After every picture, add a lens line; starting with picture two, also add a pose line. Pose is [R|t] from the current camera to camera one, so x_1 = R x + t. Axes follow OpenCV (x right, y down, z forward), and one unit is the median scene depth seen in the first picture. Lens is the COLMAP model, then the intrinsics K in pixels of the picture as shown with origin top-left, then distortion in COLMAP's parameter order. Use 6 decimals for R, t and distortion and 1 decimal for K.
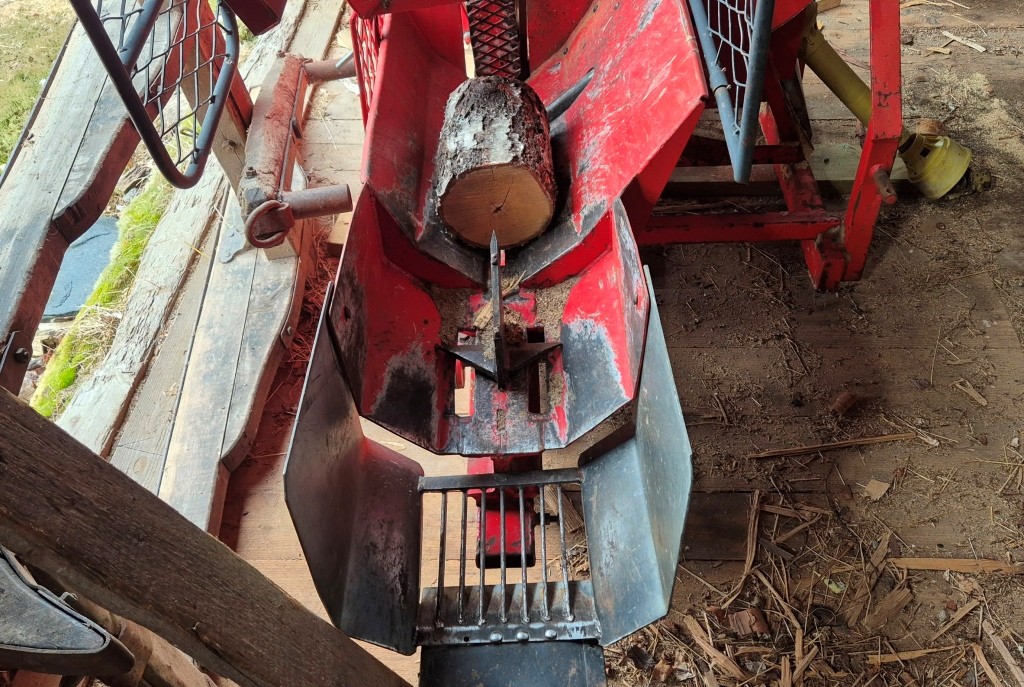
lens RADIAL K [[1005.1, 0, 512.0], [0, 1005.1, 343.5], [0, 0, 1]] dist [0.138263, -0.246208]
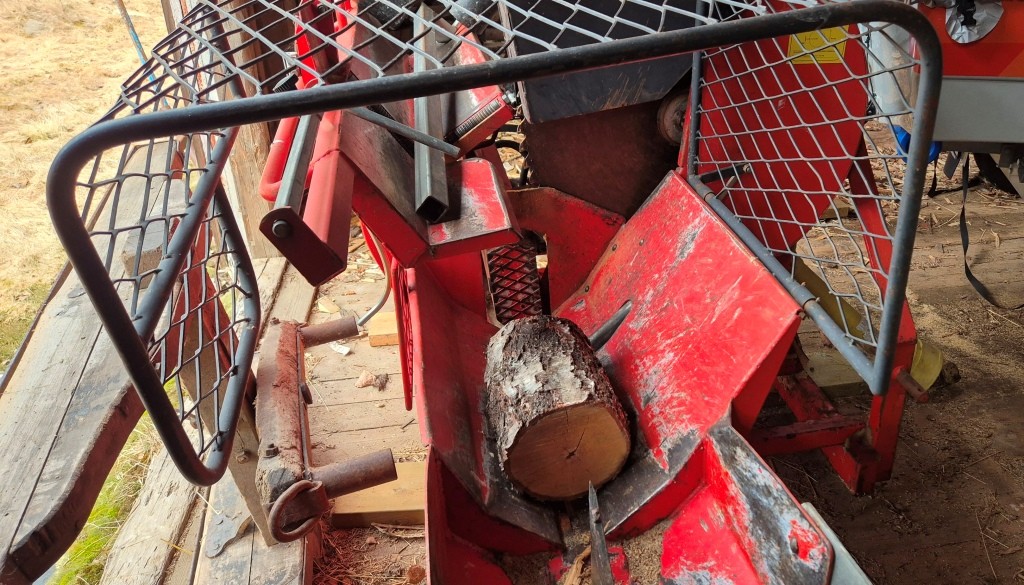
lens RADIAL K [[708.6, 0, 512.0], [0, 708.6, 292.5], [0, 0, 1]] dist [0.043802, -0.052300]
pose [[0.965682, -0.076338, 0.248254, -0.207436], [0.151006, 0.942698, -0.297519, -0.088128], [-0.211316, 0.324797, 0.921874, 0.378427]]
